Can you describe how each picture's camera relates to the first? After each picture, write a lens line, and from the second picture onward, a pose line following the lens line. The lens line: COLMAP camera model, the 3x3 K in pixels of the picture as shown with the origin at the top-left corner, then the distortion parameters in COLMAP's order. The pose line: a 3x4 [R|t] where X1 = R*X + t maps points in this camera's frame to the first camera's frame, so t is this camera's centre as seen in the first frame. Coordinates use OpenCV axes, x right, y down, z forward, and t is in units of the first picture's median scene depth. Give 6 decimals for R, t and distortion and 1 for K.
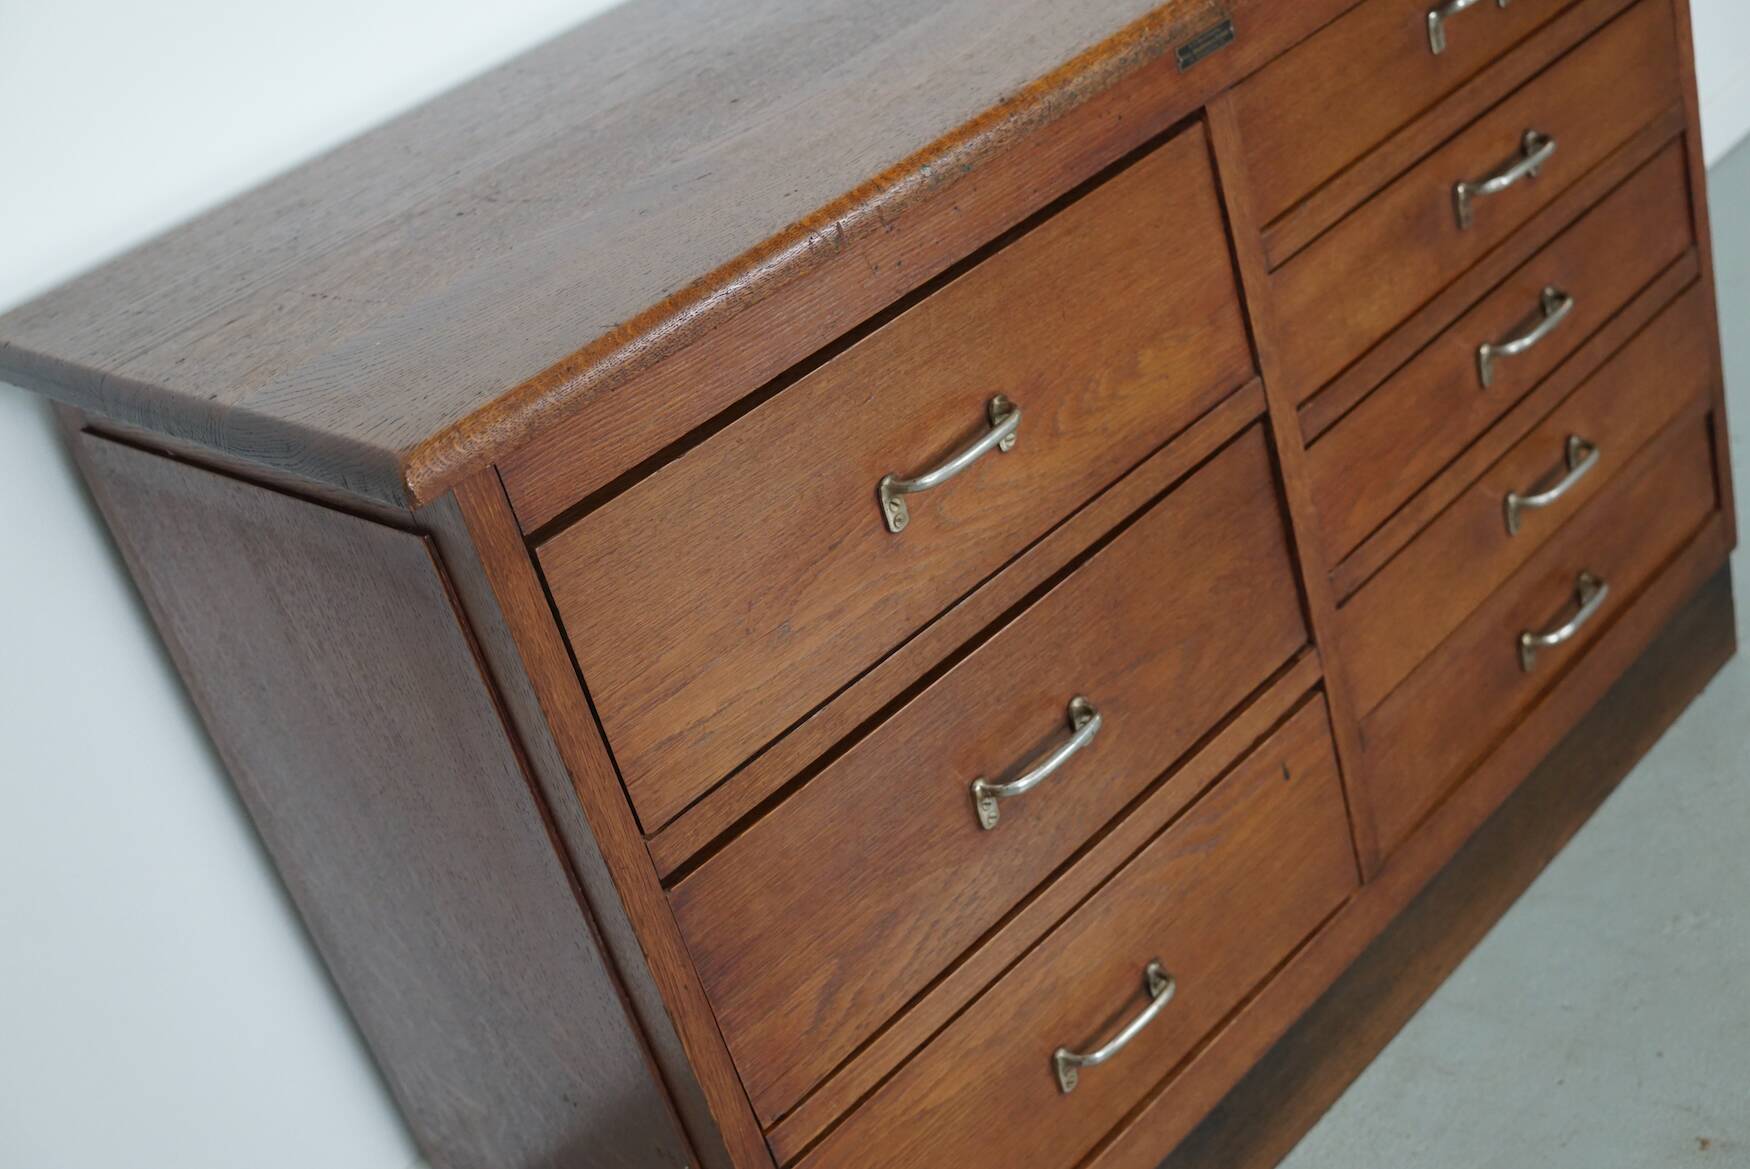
lens RADIAL K [[2269.3, 0, 875.0], [0, 2269.3, 584.5], [0, 0, 1]] dist [-0.147658, 0.332998]
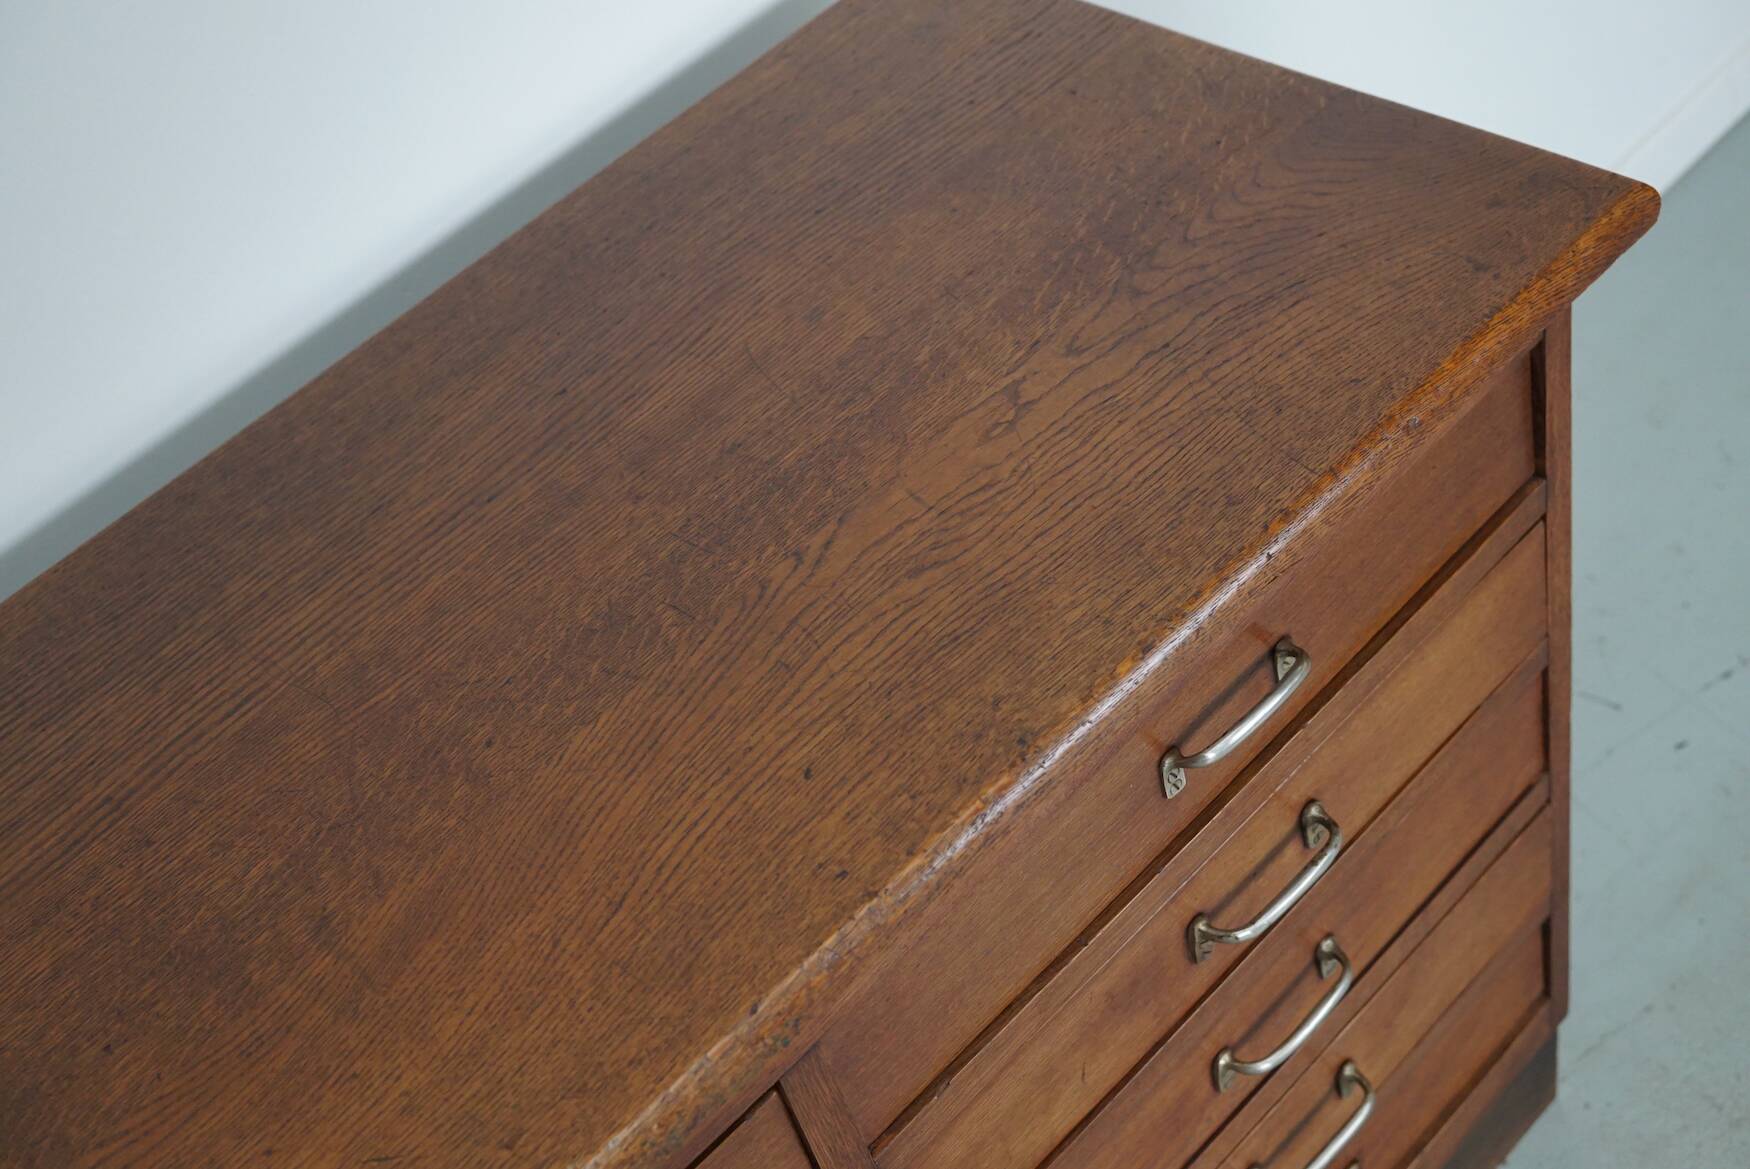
lens RADIAL K [[2269.3, 0, 875.0], [0, 2269.3, 584.5], [0, 0, 1]] dist [-0.147658, 0.332998]
pose [[0.998874, 0.042294, 0.021501, 0.148925], [-0.046501, 0.962659, 0.266692, -0.528843], [-0.009419, -0.267392, 0.963542, 0.352156]]
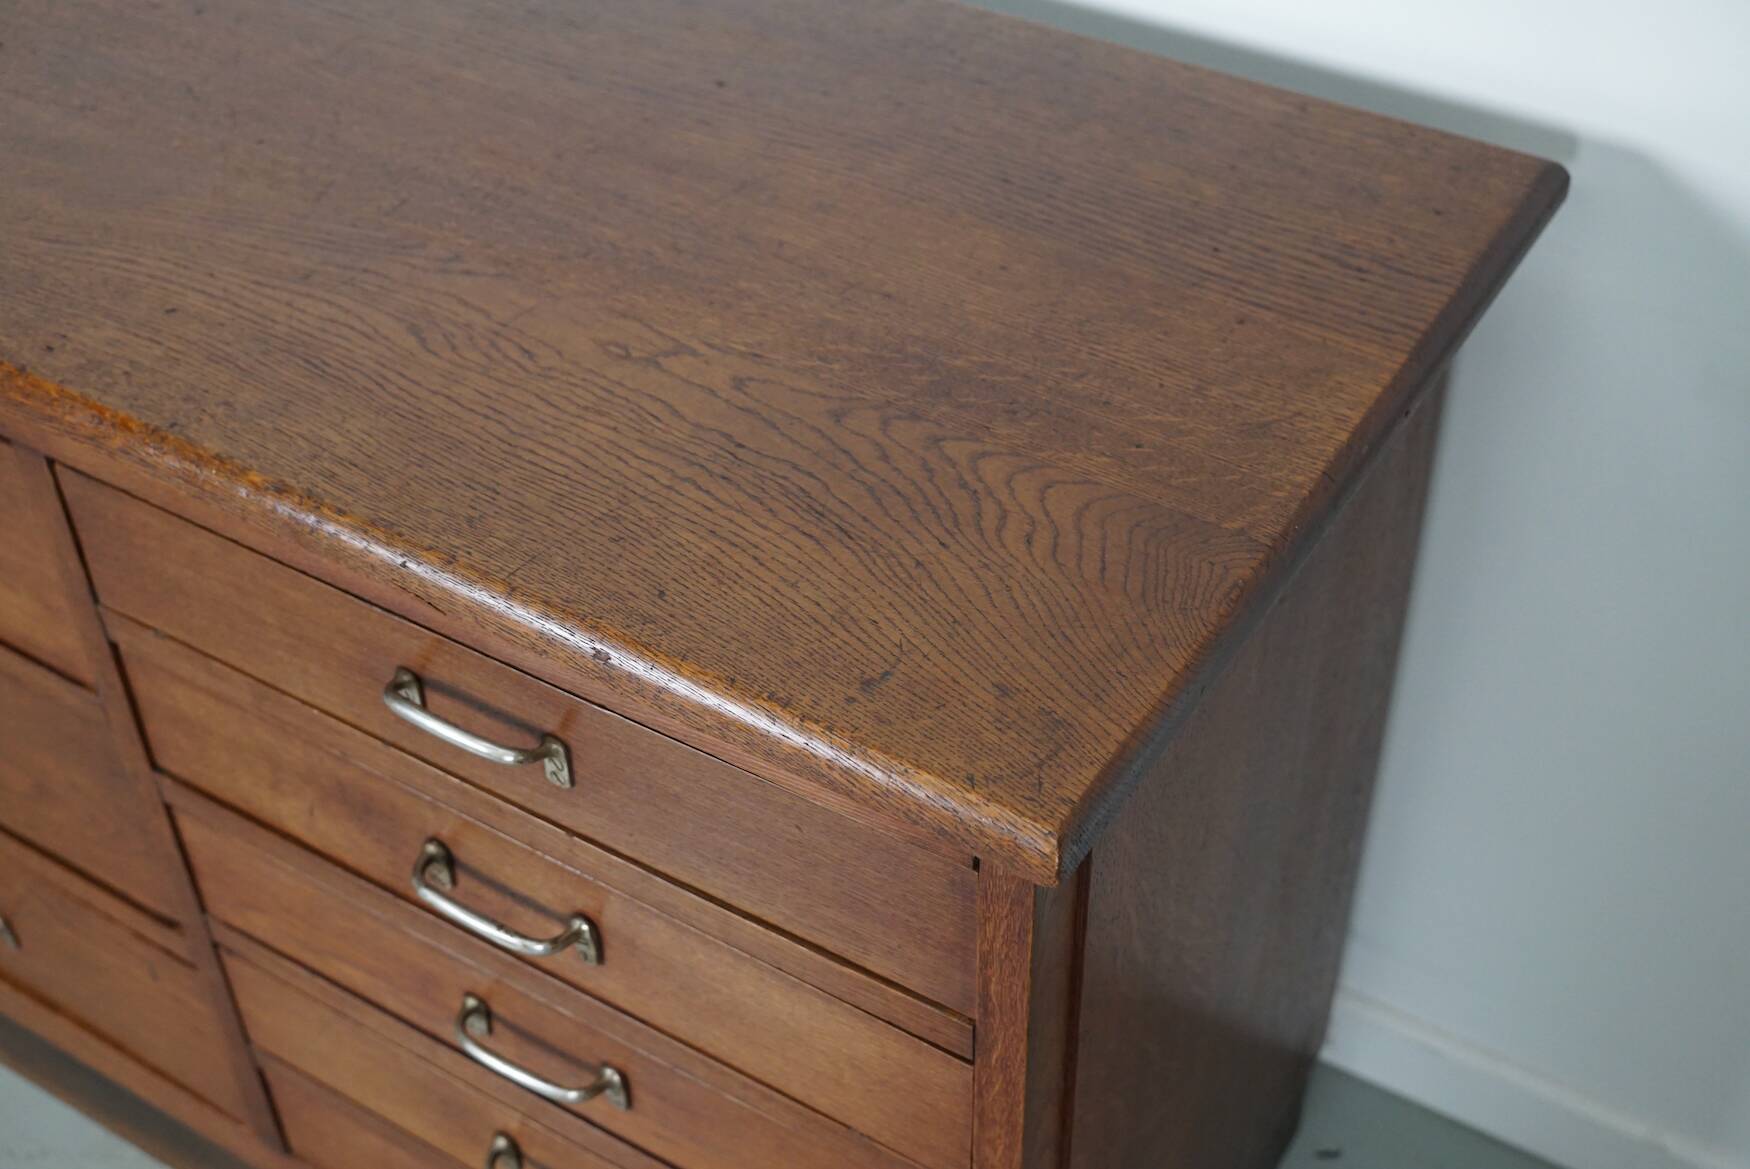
lens RADIAL K [[2269.3, 0, 875.0], [0, 2269.3, 584.5], [0, 0, 1]] dist [-0.147658, 0.332998]
pose [[0.220934, 0.819725, -0.528431, 0.671408], [-0.508940, 0.559100, 0.654513, -0.853271], [0.831966, 0.124336, 0.540715, 0.794396]]
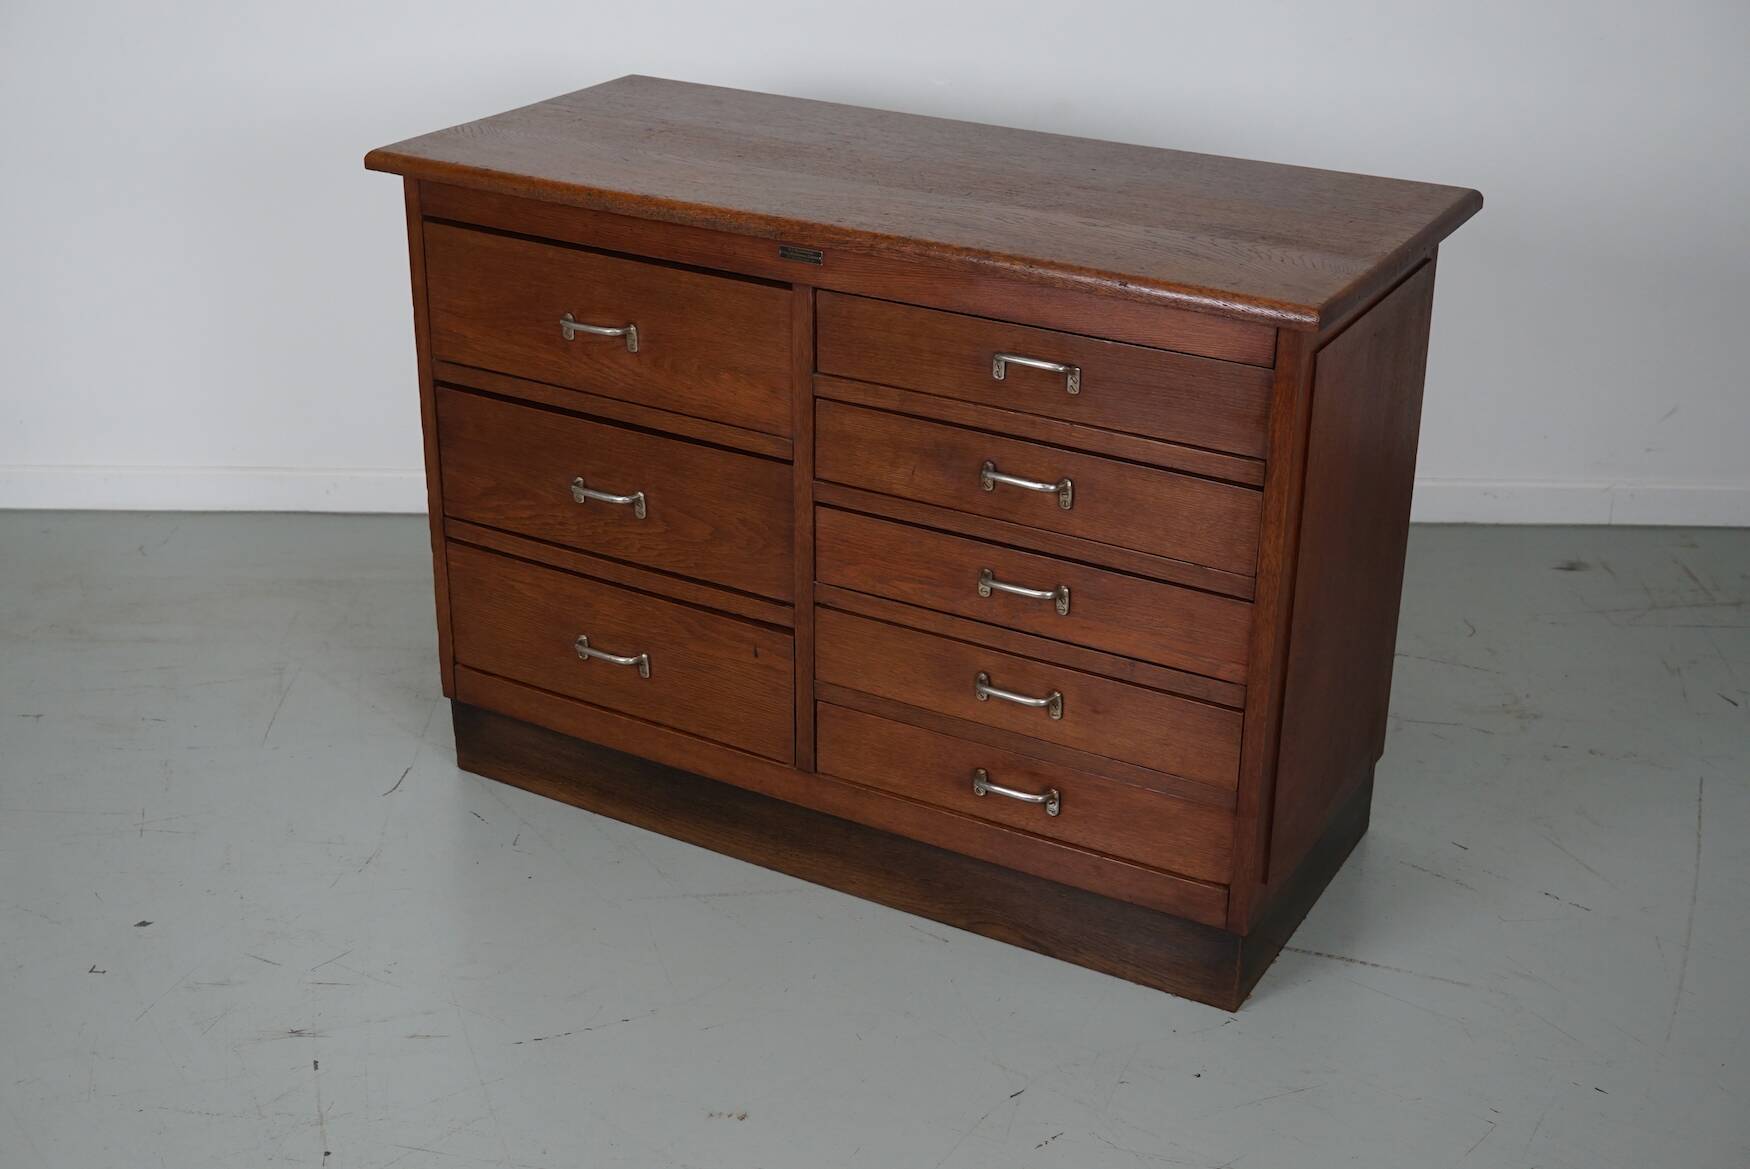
lens RADIAL K [[2269.3, 0, 875.0], [0, 2269.3, 584.5], [0, 0, 1]] dist [-0.147658, 0.332998]
pose [[0.244758, 0.626961, -0.739604, 1.602603], [-0.538574, 0.722213, 0.433988, -0.833358], [0.806245, 0.292110, 0.514432, 0.178295]]
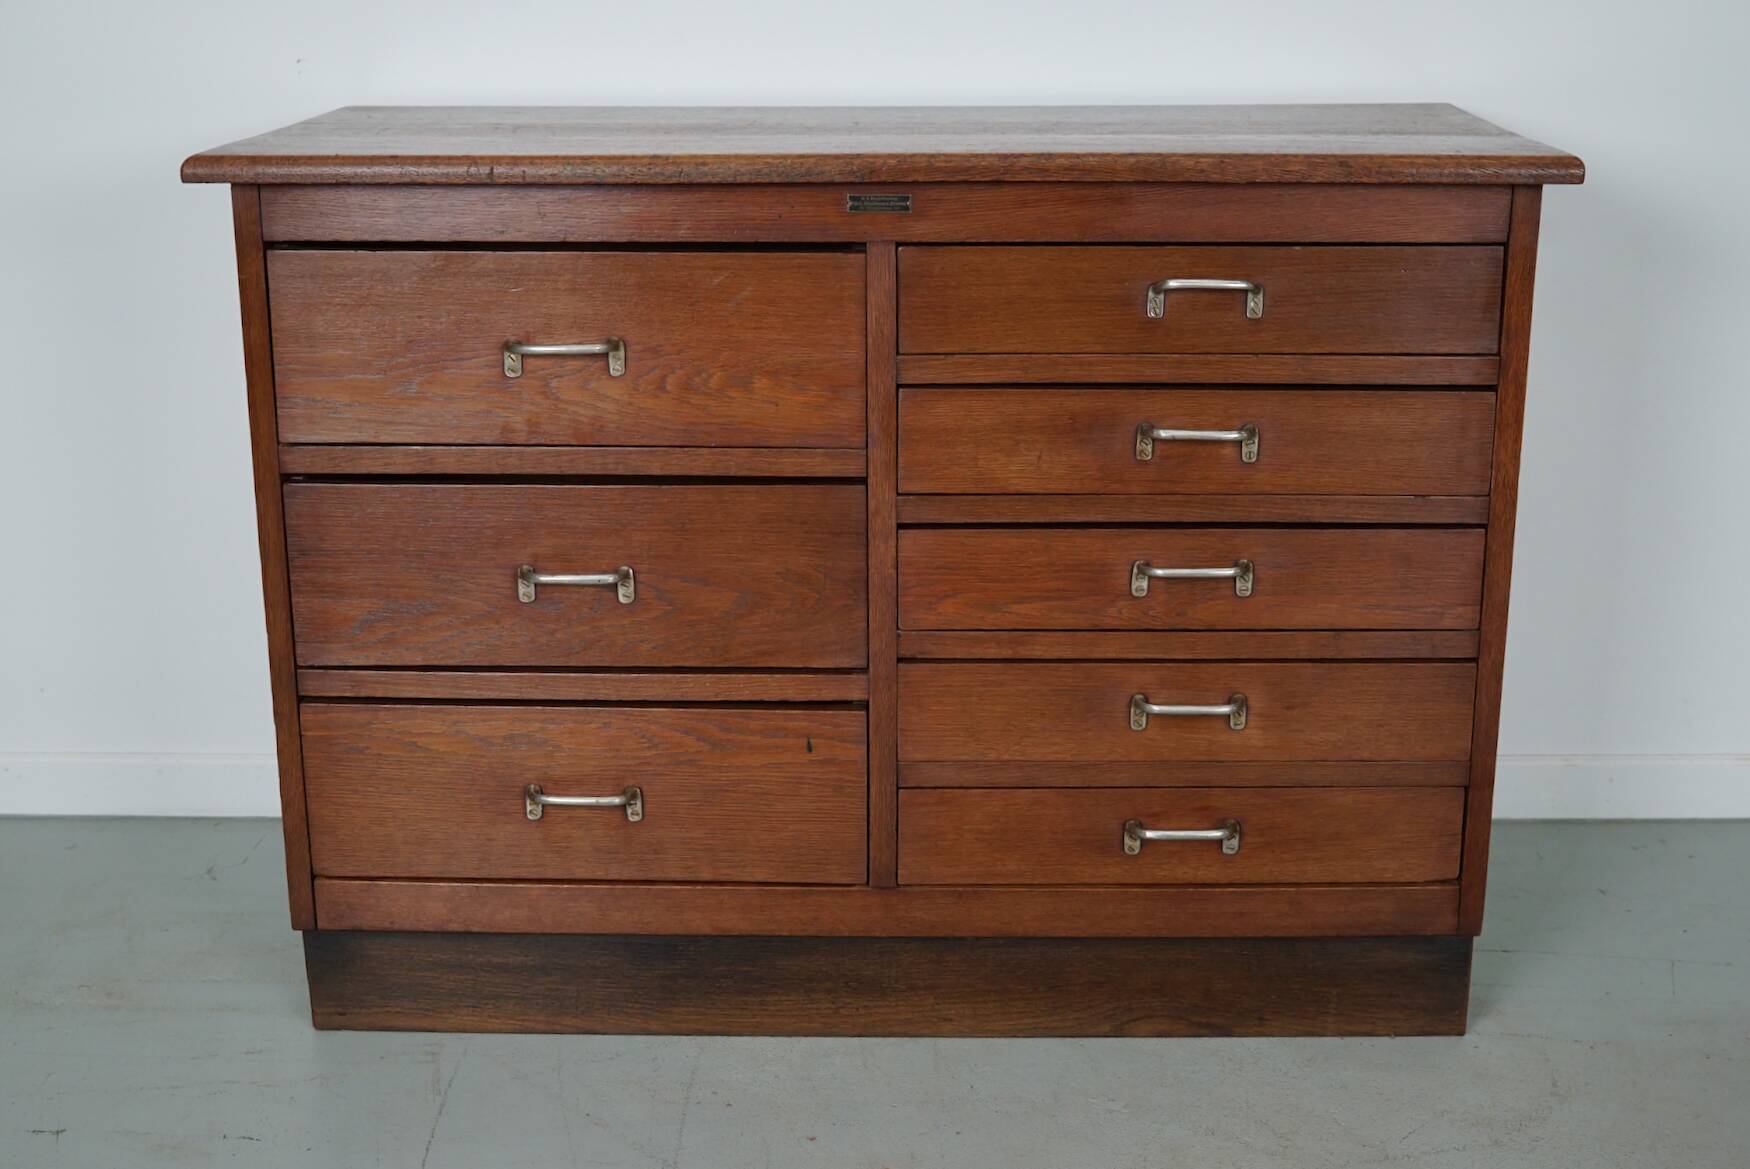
lens RADIAL K [[2269.3, 0, 875.0], [0, 2269.3, 584.5], [0, 0, 1]] dist [-0.147658, 0.332998]
pose [[0.665479, 0.443369, -0.600468, 1.073020], [-0.509926, 0.857523, 0.068038, -0.122247], [0.545081, 0.260916, 0.796749, -0.088368]]
